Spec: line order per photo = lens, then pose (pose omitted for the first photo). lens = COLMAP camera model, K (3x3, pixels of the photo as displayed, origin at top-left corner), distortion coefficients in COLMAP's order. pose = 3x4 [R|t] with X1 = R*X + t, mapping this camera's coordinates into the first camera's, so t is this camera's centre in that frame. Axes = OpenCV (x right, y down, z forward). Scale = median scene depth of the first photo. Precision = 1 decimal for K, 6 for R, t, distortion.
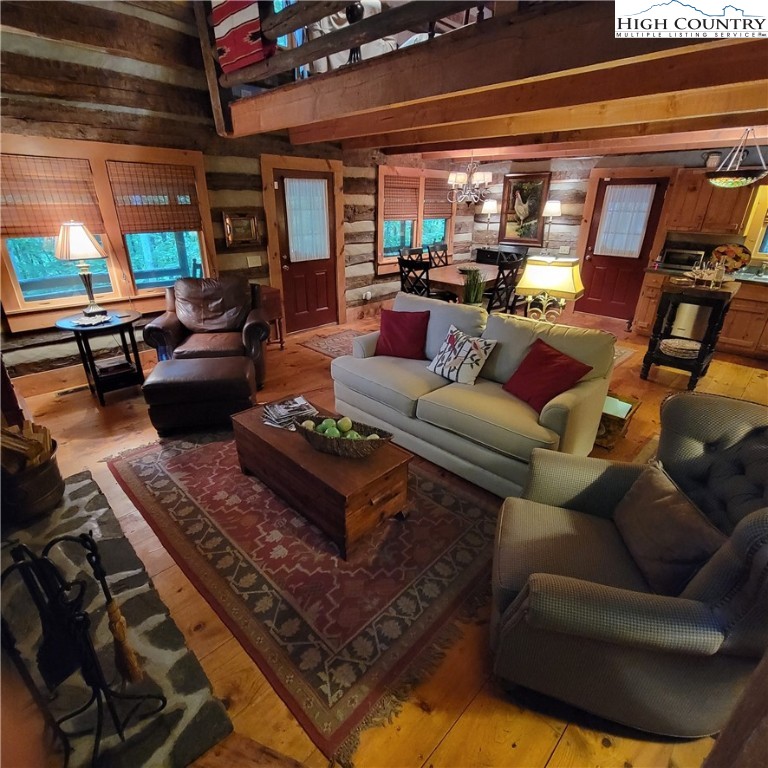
lens RADIAL K [[417.5, 0, 384.0], [0, 417.5, 384.0], [0, 0, 1]] dist [-0.002476, 0.000175]
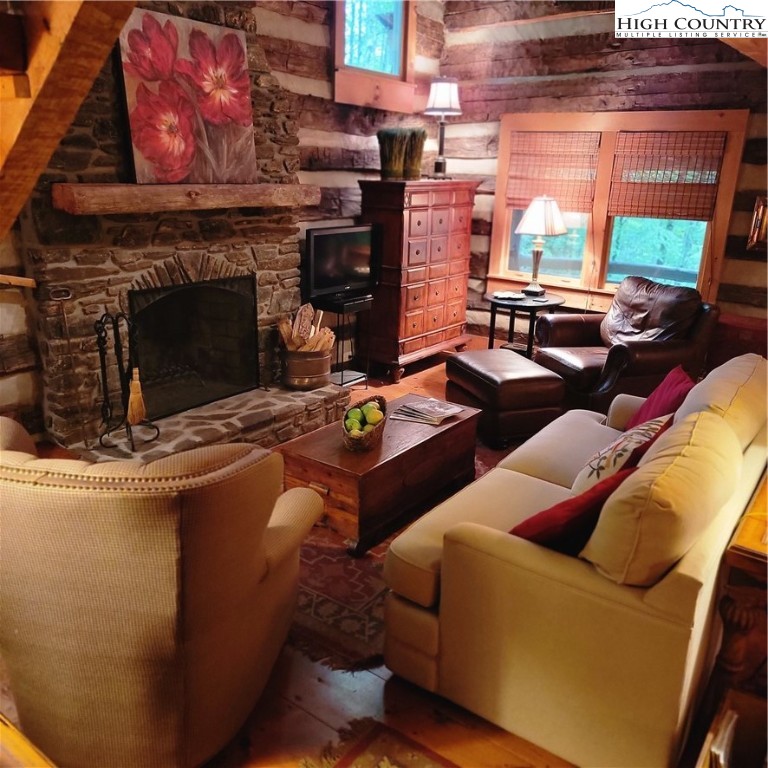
lens RADIAL K [[709.9, 0, 384.0], [0, 709.9, 384.0], [0, 0, 1]] dist [0.091080, -0.071534]
pose [[0.143266, 0.289800, -0.946304, 0.806656], [-0.424248, 0.881843, 0.205830, -0.174726], [0.894141, 0.371979, 0.249286, 0.381086]]
